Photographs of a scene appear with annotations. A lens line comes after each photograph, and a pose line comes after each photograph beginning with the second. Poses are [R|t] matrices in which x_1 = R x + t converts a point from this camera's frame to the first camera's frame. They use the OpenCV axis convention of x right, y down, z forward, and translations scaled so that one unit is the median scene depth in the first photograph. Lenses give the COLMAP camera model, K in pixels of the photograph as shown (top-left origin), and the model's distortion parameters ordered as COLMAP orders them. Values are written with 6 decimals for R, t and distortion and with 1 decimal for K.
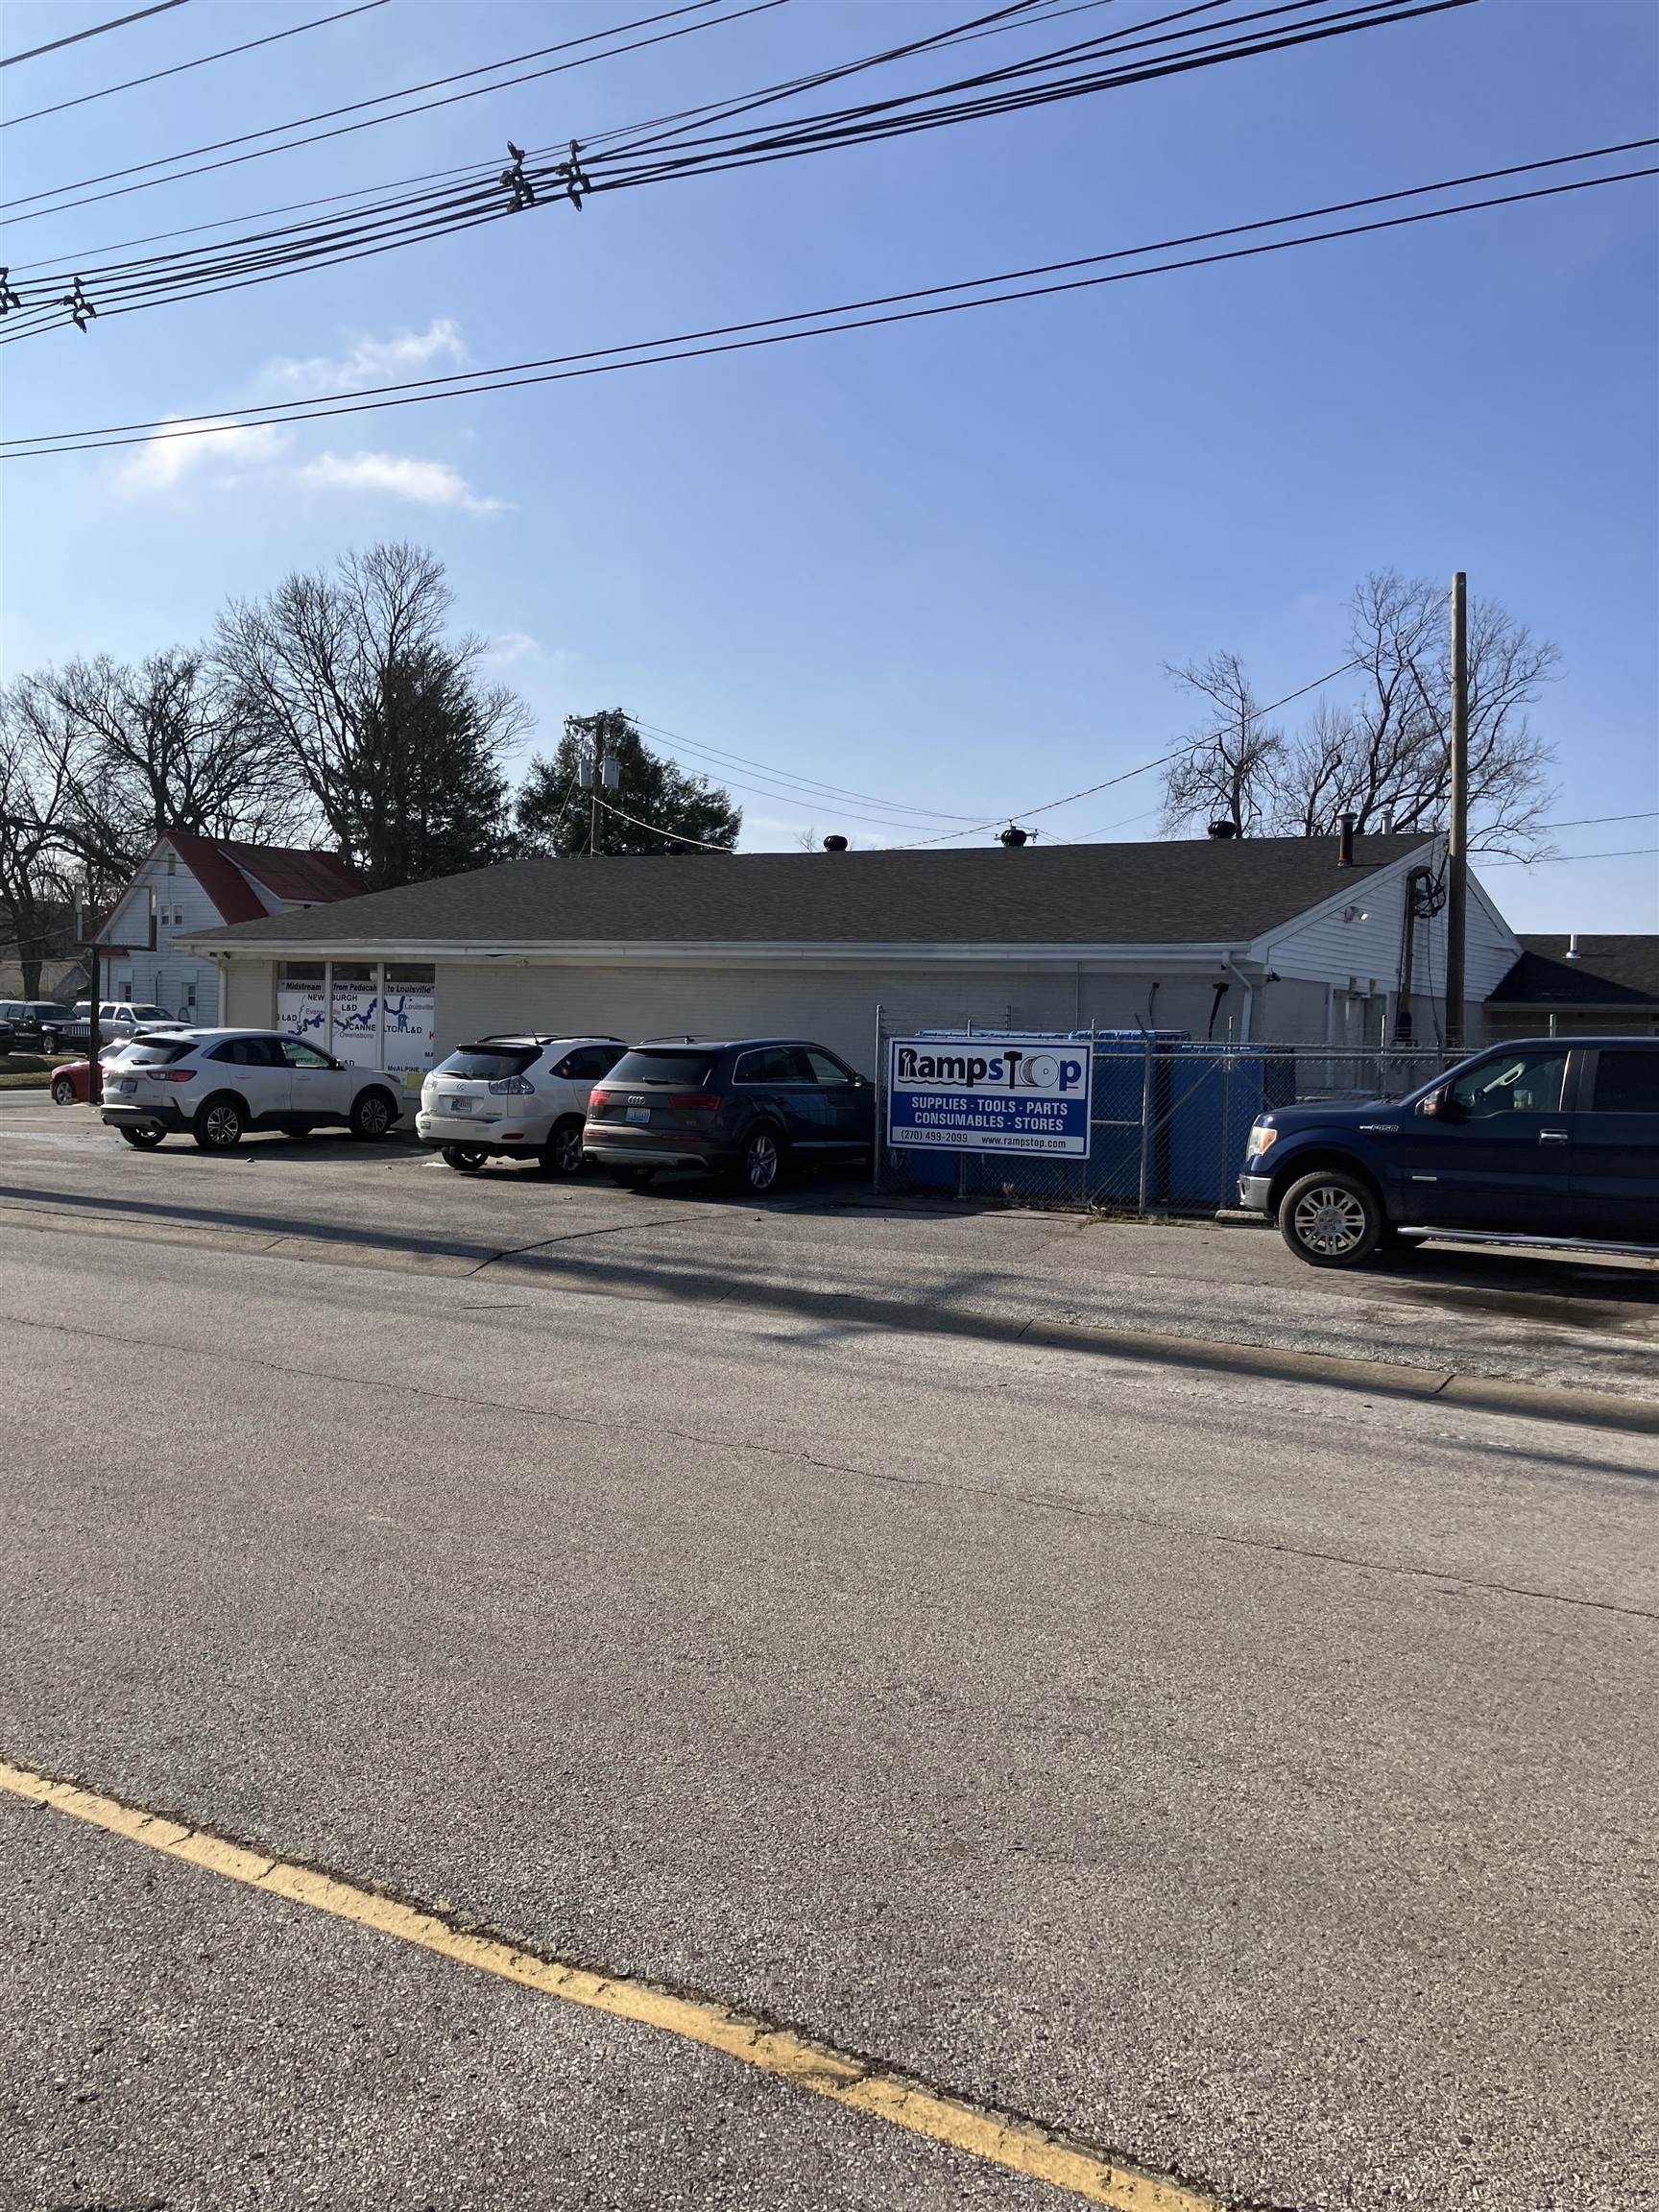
lens RADIAL K [[1836.7, 0, 829.5], [0, 1836.7, 1106.0], [0, 0, 1]] dist [0.114416, -0.178712]
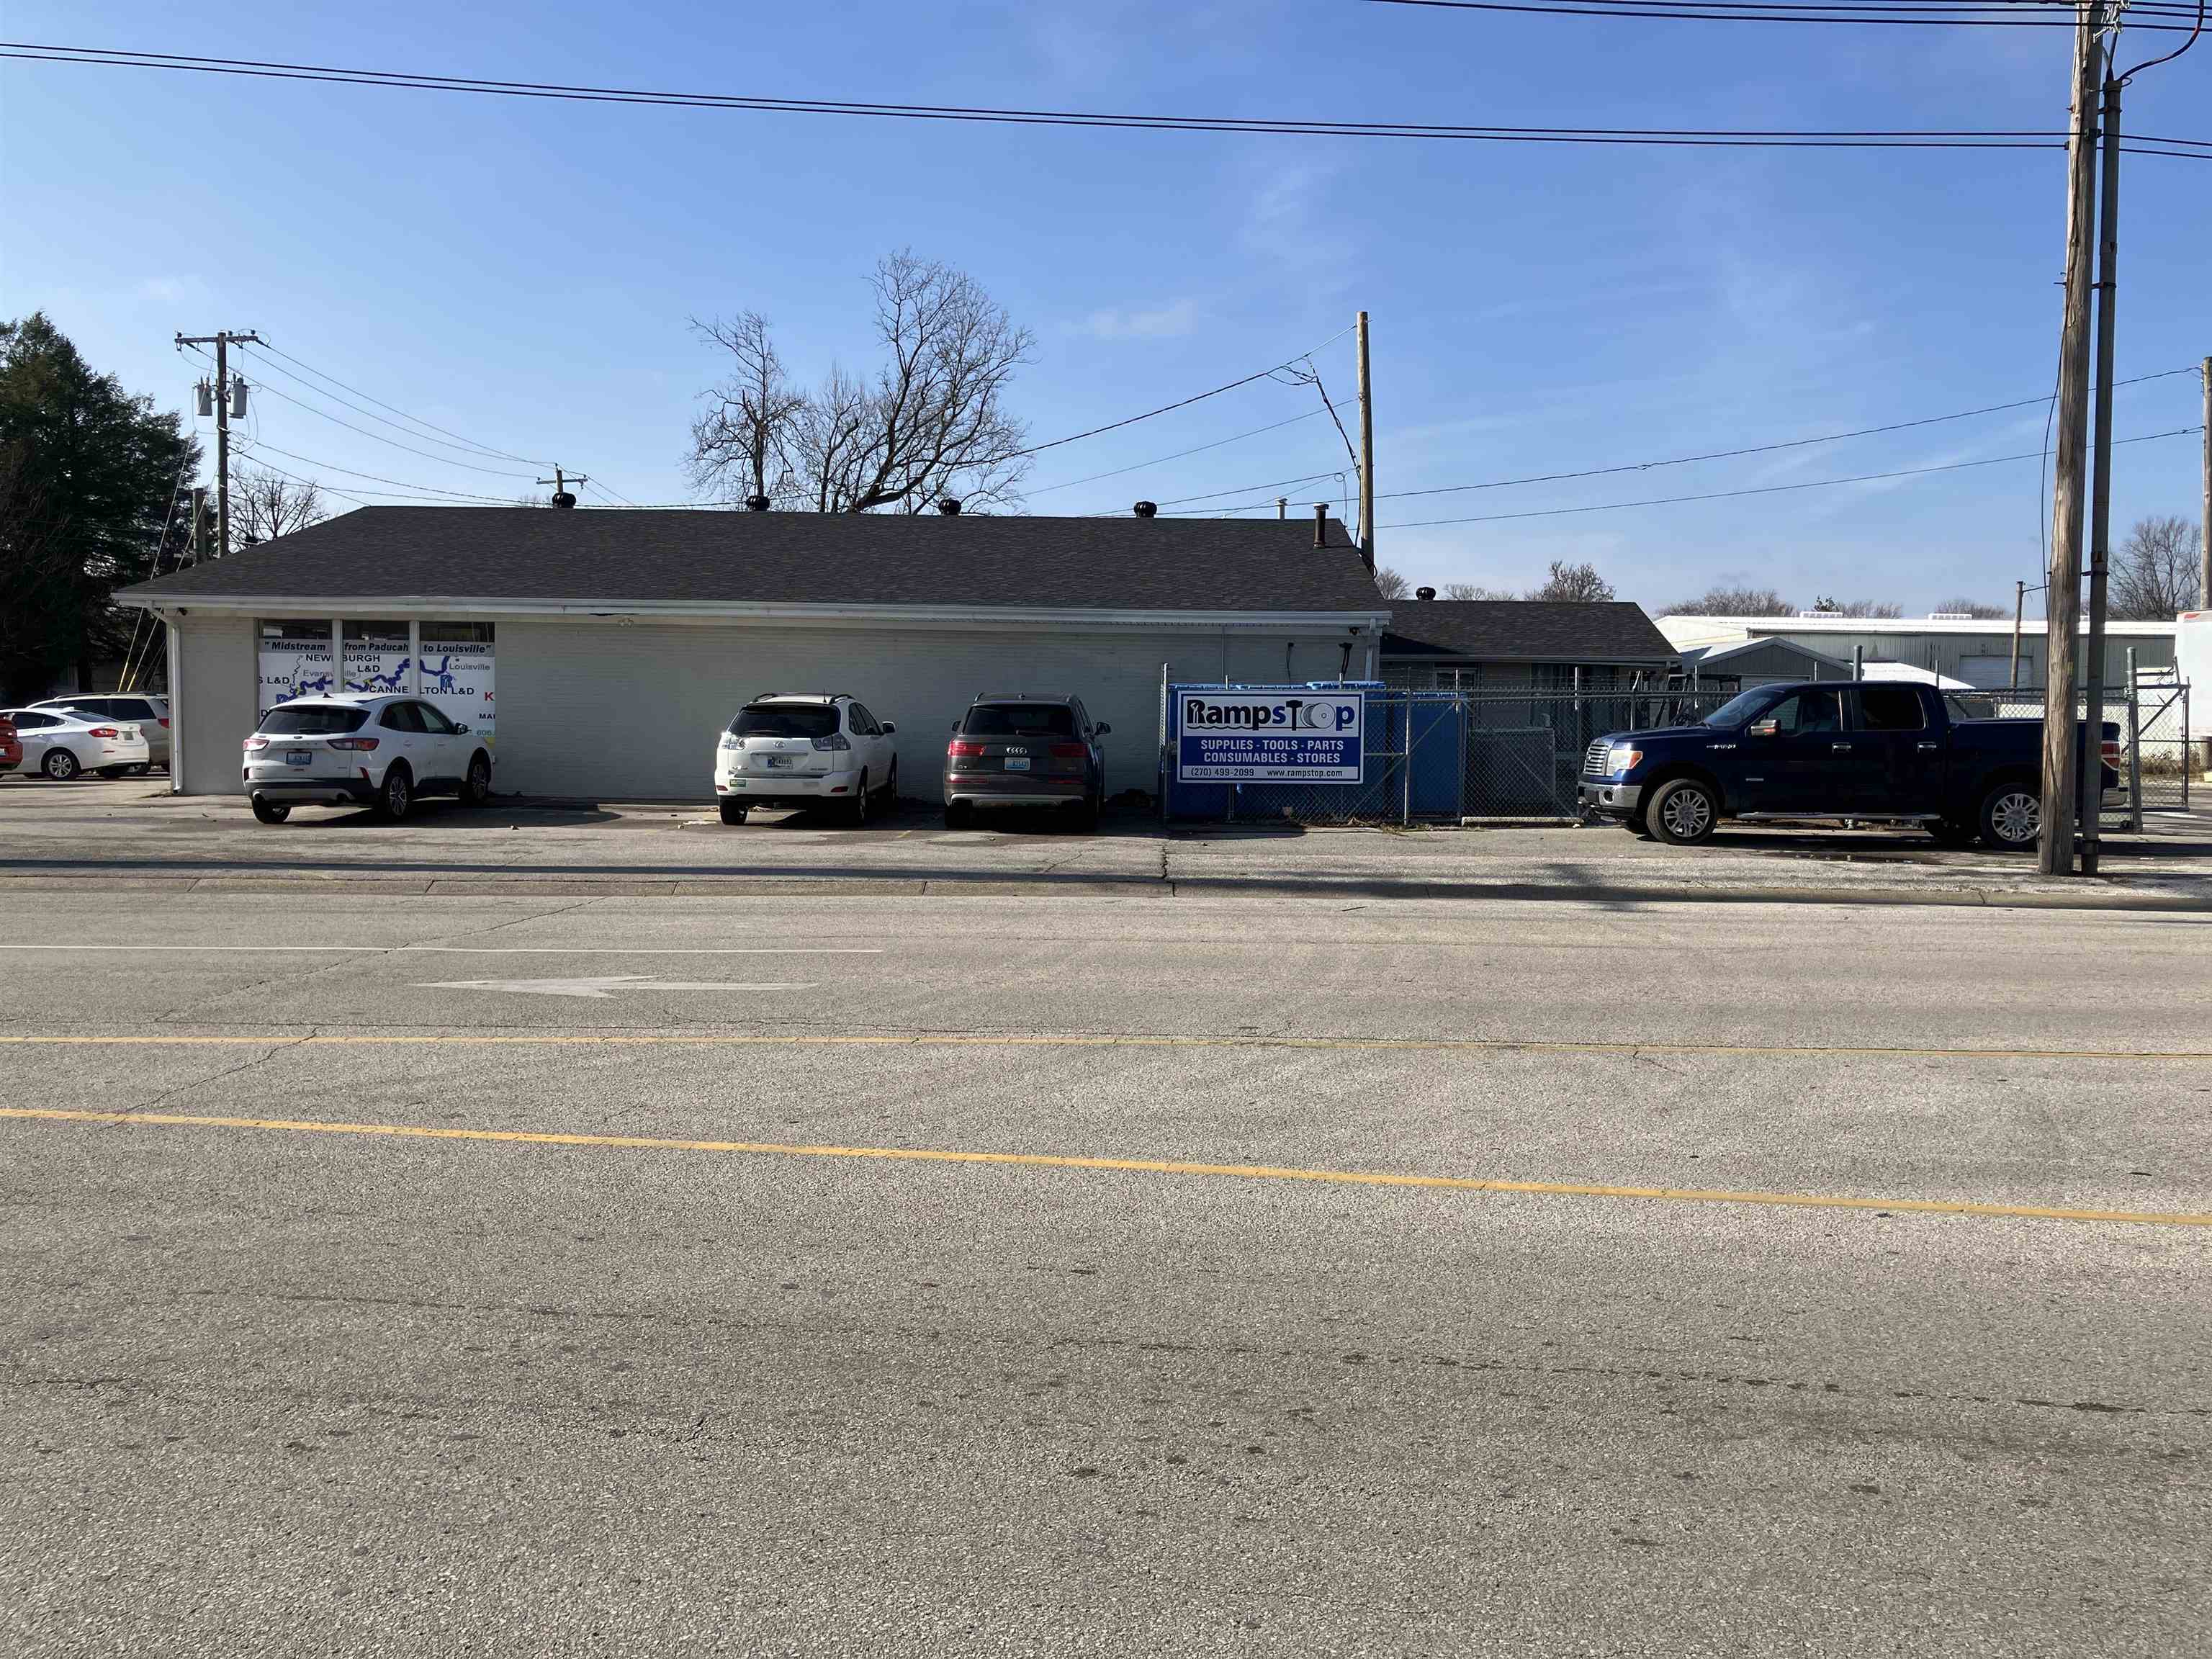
lens RADIAL K [[1836.7, 0, 1106.0], [0, 1836.7, 829.5], [0, 0, 1]] dist [0.114416, -0.178712]
pose [[0.867589, -0.055589, 0.494164, -0.601744], [0.035014, 0.998095, 0.050803, -0.009780], [-0.496047, -0.026774, 0.867883, -0.010247]]
